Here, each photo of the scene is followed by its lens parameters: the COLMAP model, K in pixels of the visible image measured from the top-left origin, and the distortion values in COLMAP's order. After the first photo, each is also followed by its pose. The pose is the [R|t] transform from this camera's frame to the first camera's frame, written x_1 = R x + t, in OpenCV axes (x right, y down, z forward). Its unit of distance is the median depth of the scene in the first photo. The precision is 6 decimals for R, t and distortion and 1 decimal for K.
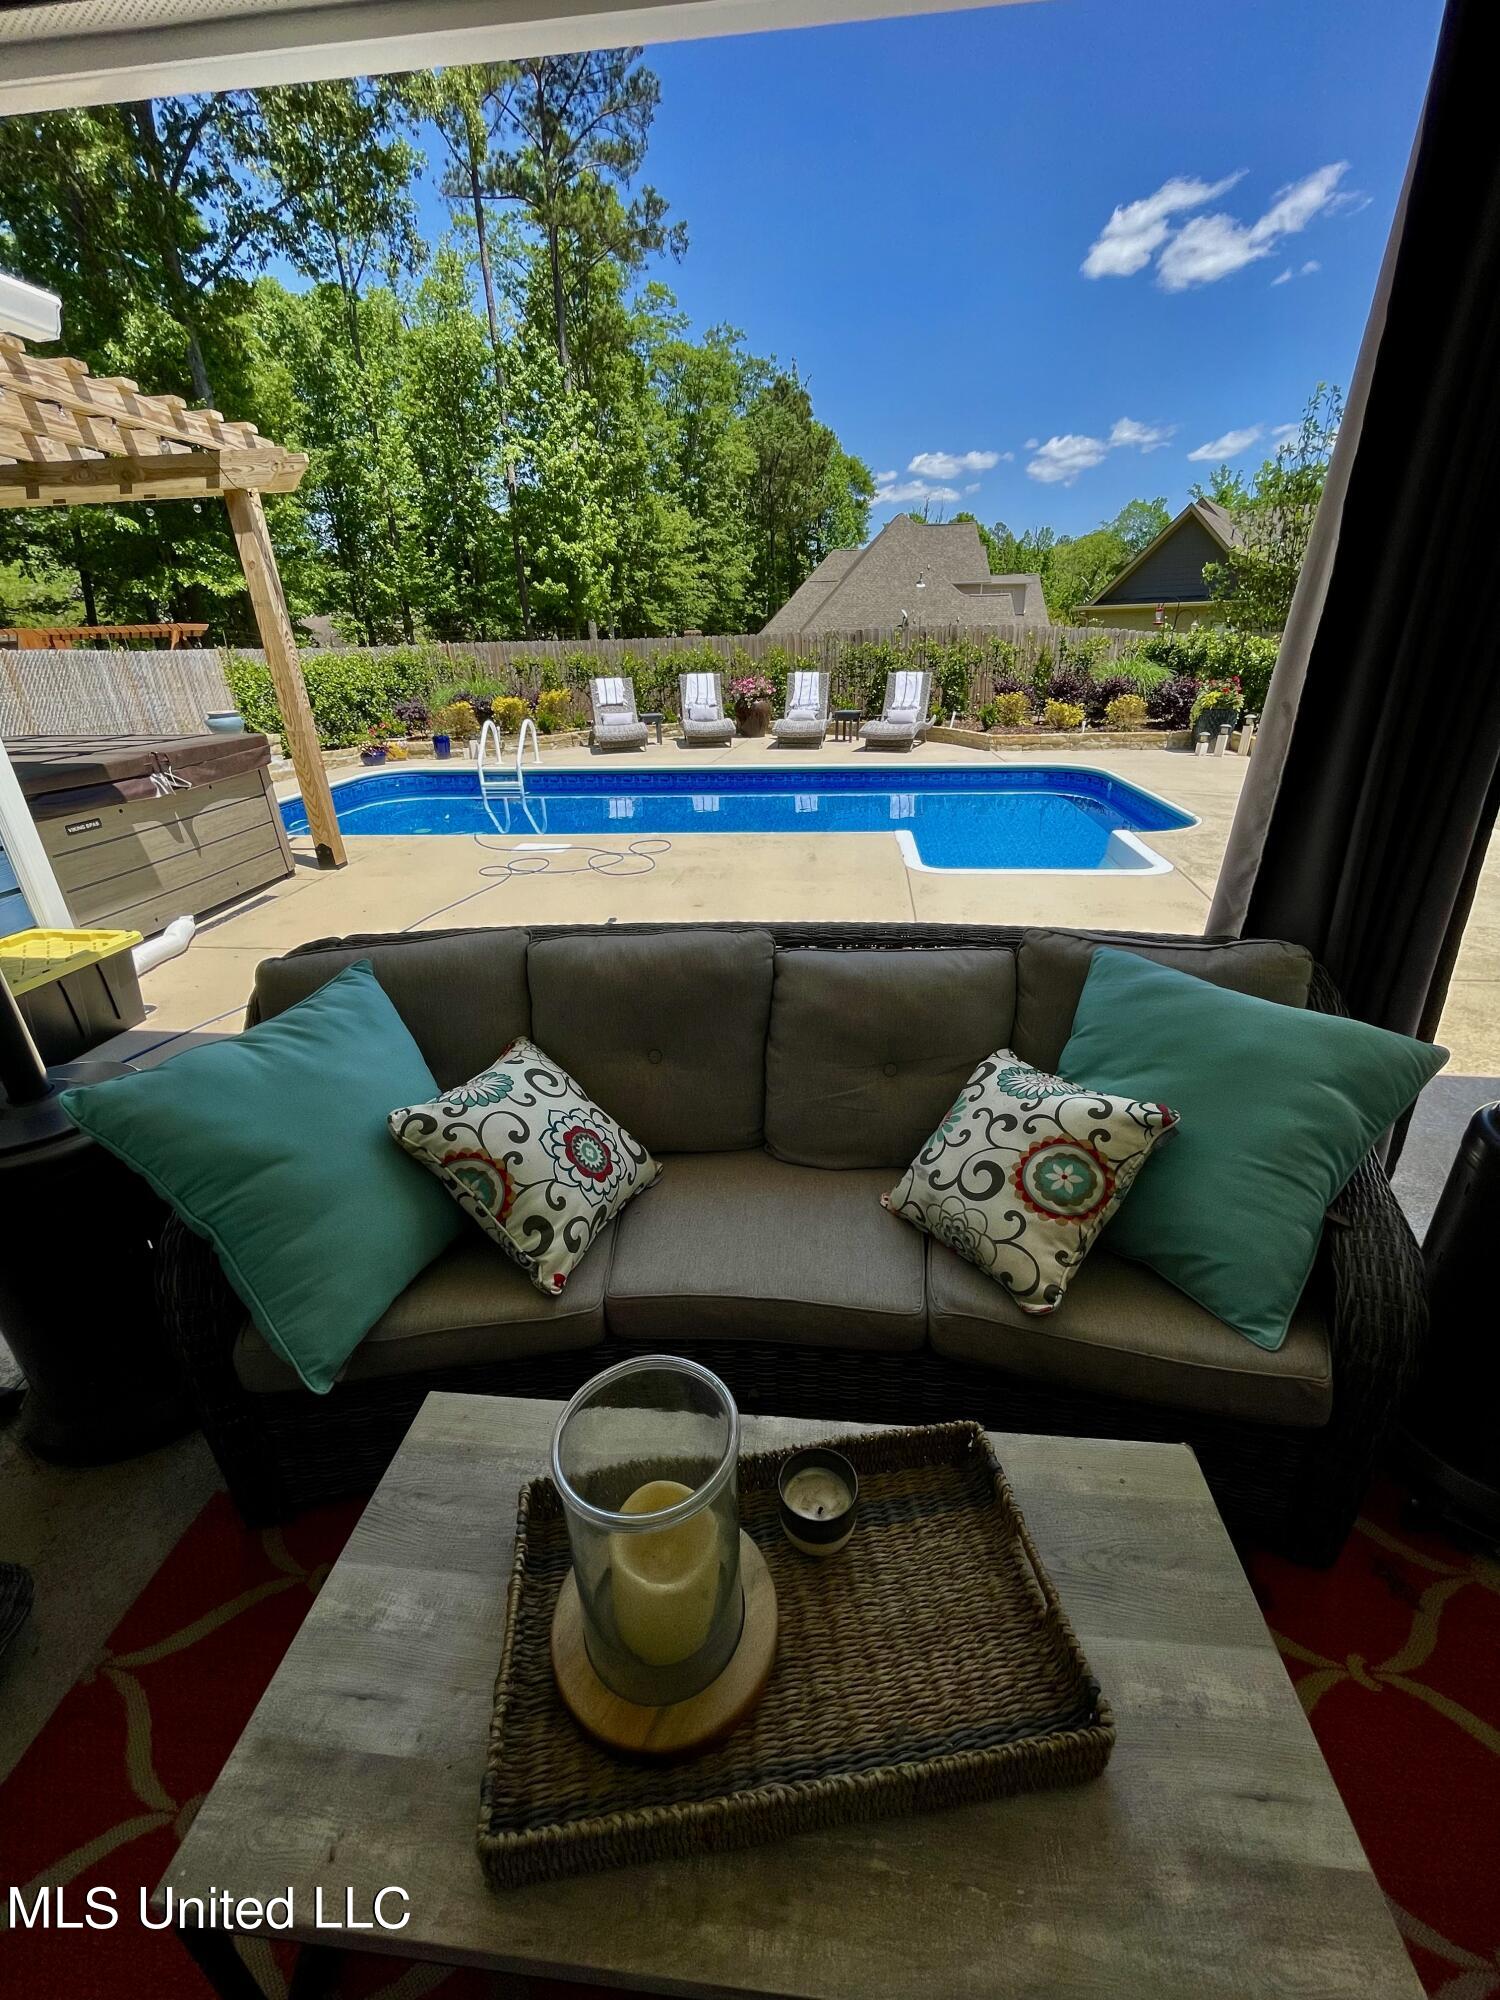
lens RADIAL K [[826.7, 0, 750.0], [0, 826.7, 1000.0], [0, 0, 1]] dist [0.000534, 0.000171]
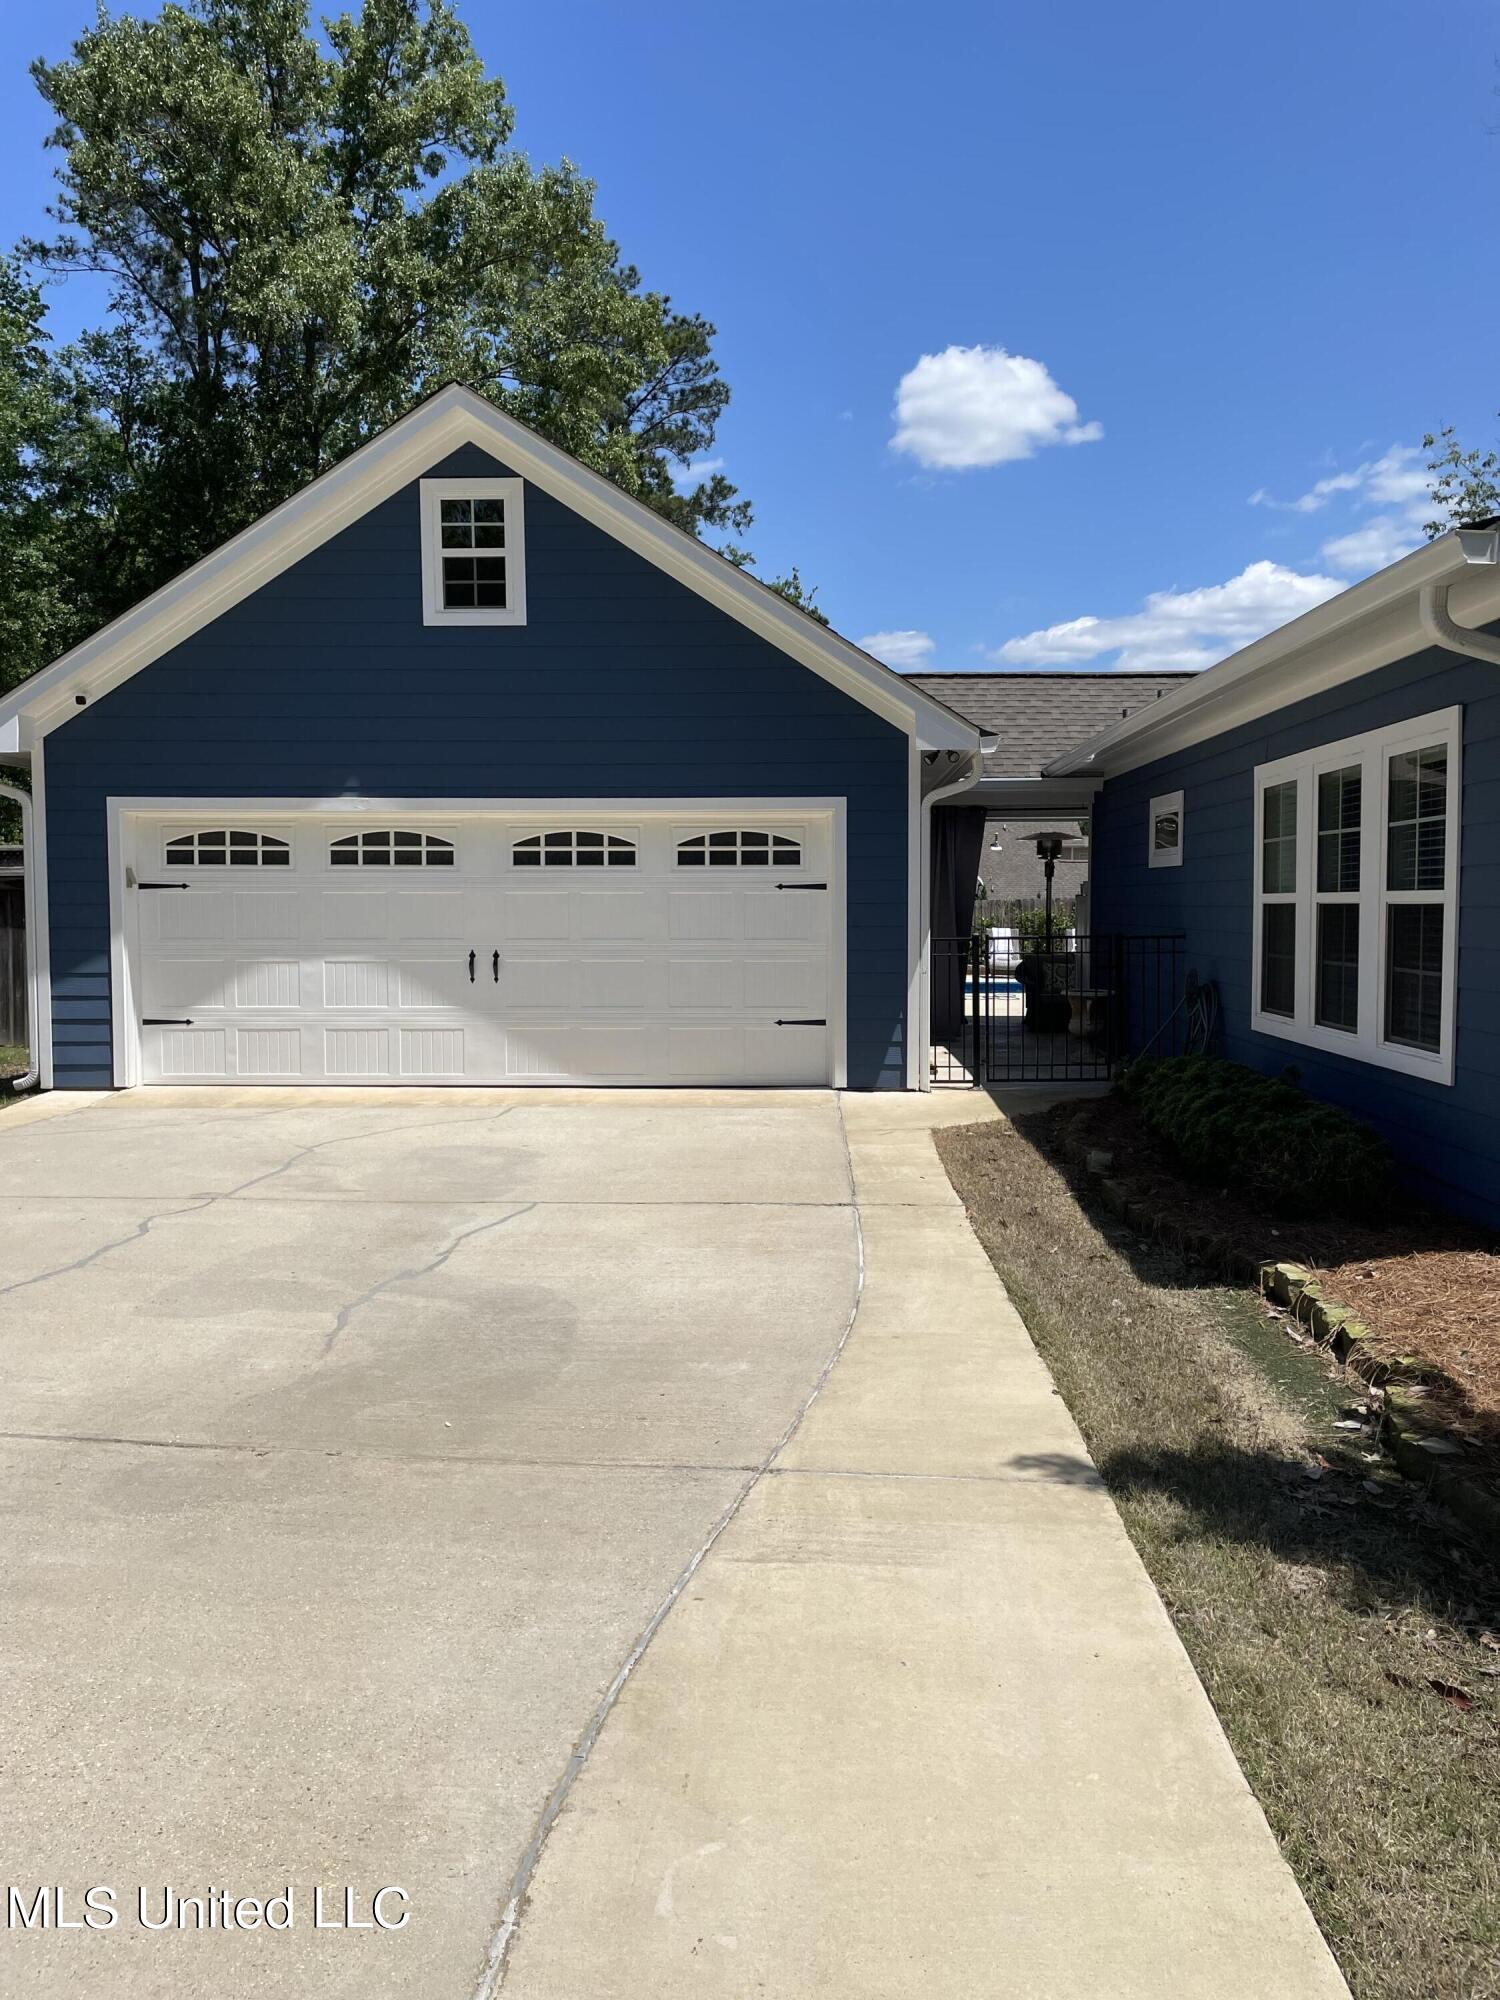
lens RADIAL K [[1593.9, 0, 750.0], [0, 1593.9, 1000.0], [0, 0, 1]] dist [0.062135, -0.003445]
pose [[0.996882, 0.012239, 0.077955, -0.213774], [0.015711, 0.937339, -0.348066, 0.234246], [-0.077330, 0.348205, 0.934223, -0.516942]]
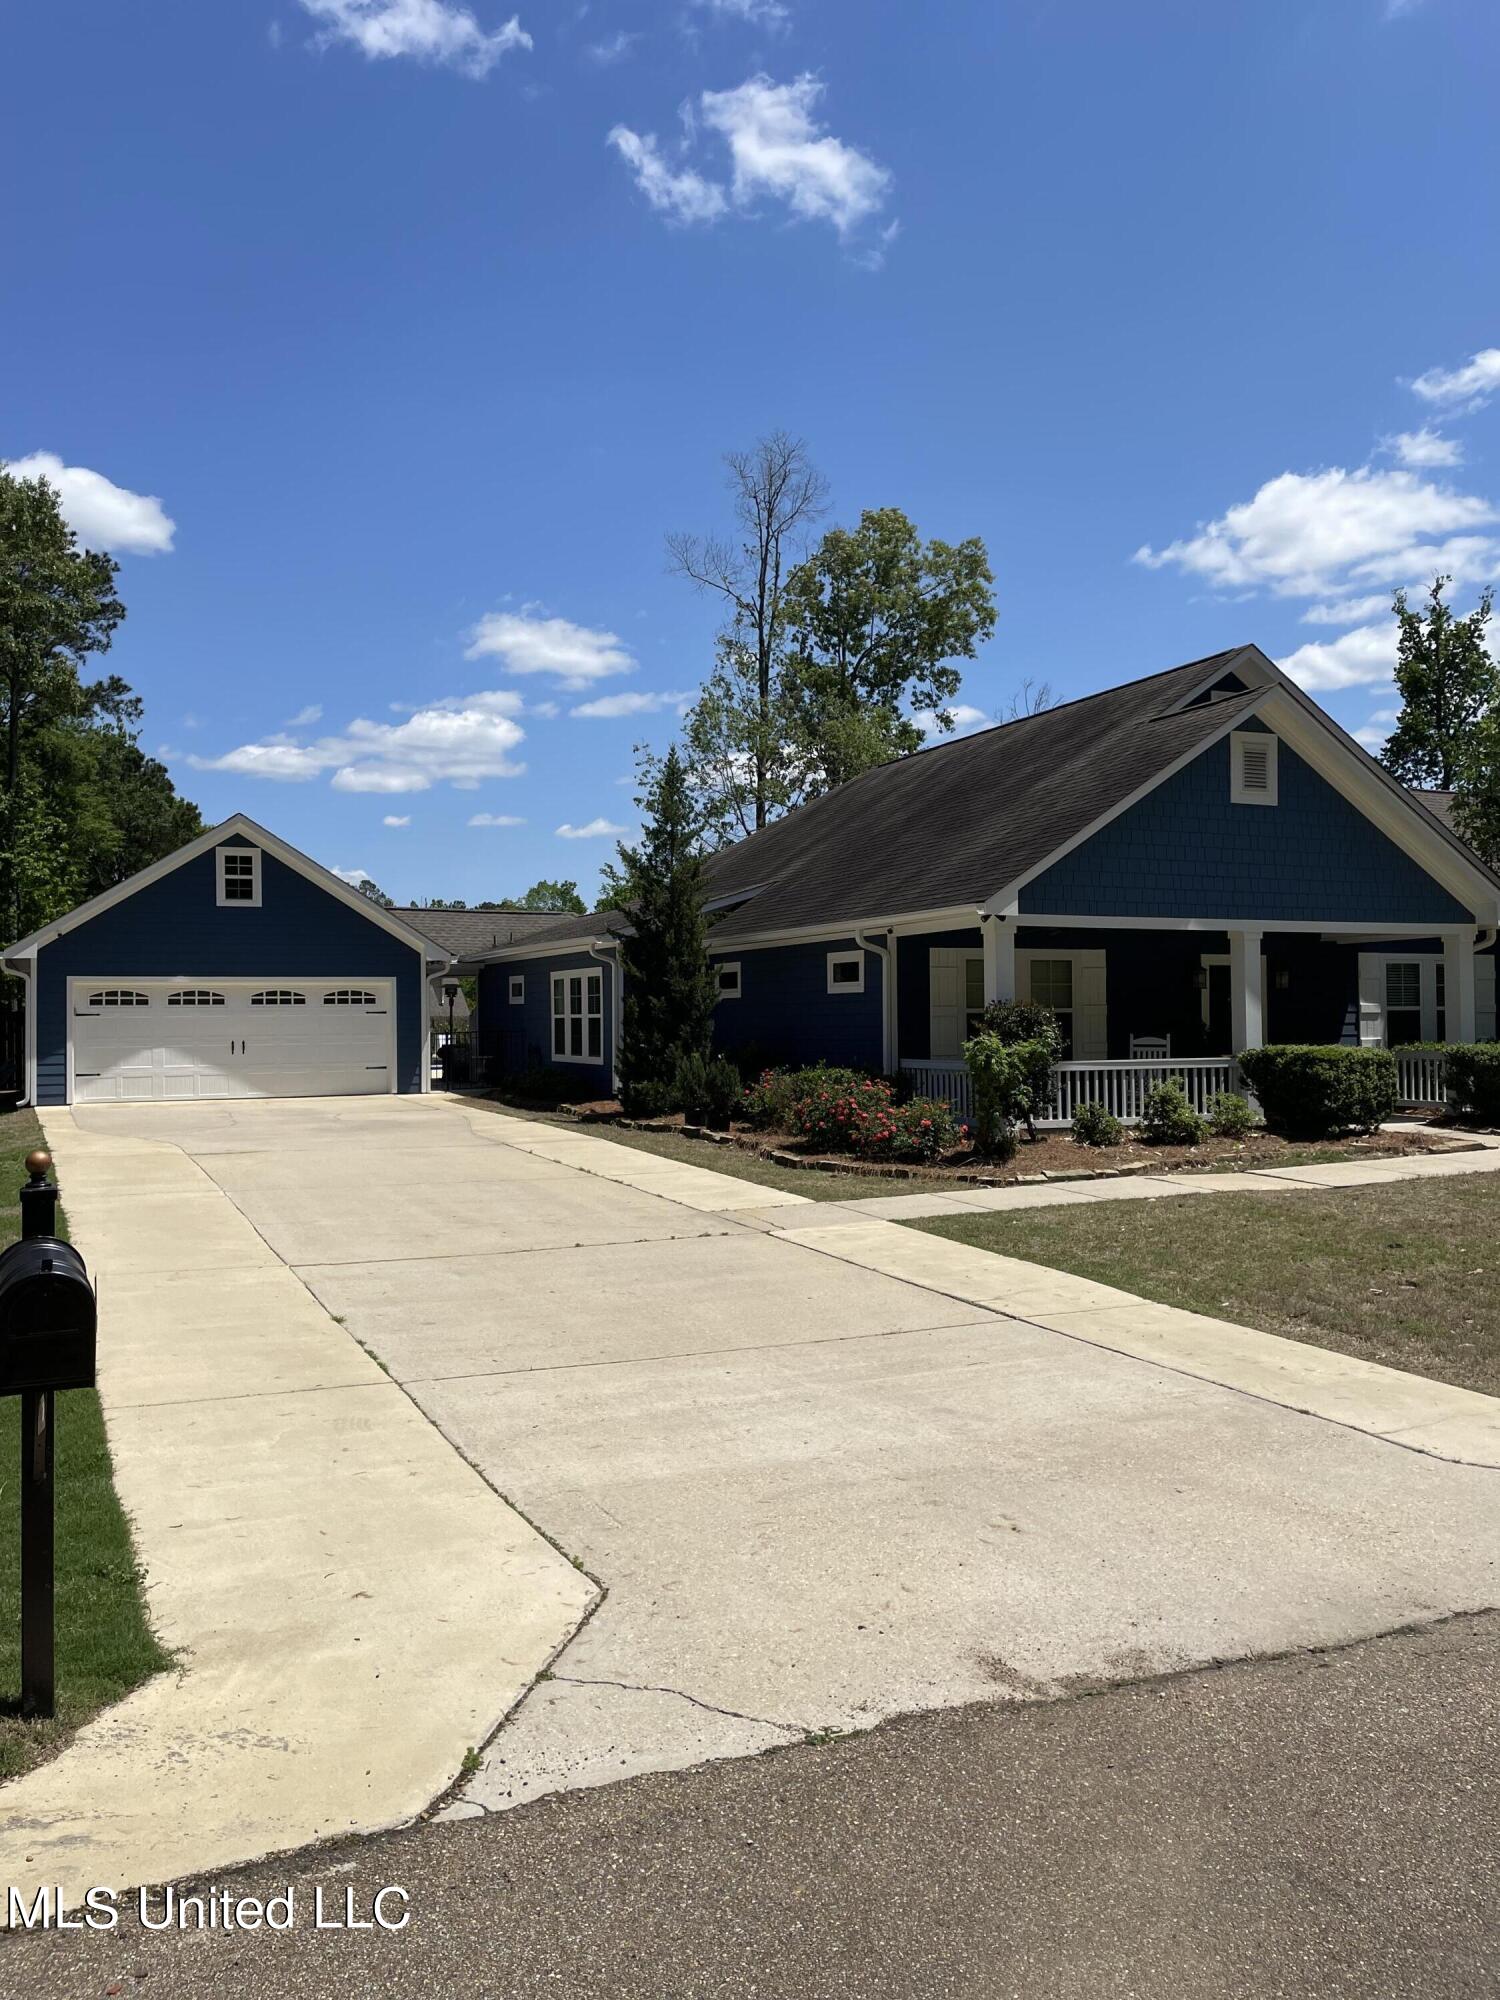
lens RADIAL K [[1511.7, 0, 750.0], [0, 1511.7, 1000.0], [0, 0, 1]] dist [-0.002592, -0.000560]
pose [[0.868863, 0.014369, 0.494845, -0.383018], [0.195155, 0.908691, -0.369045, 0.403202], [-0.454964, 0.417221, 0.786724, -0.890933]]
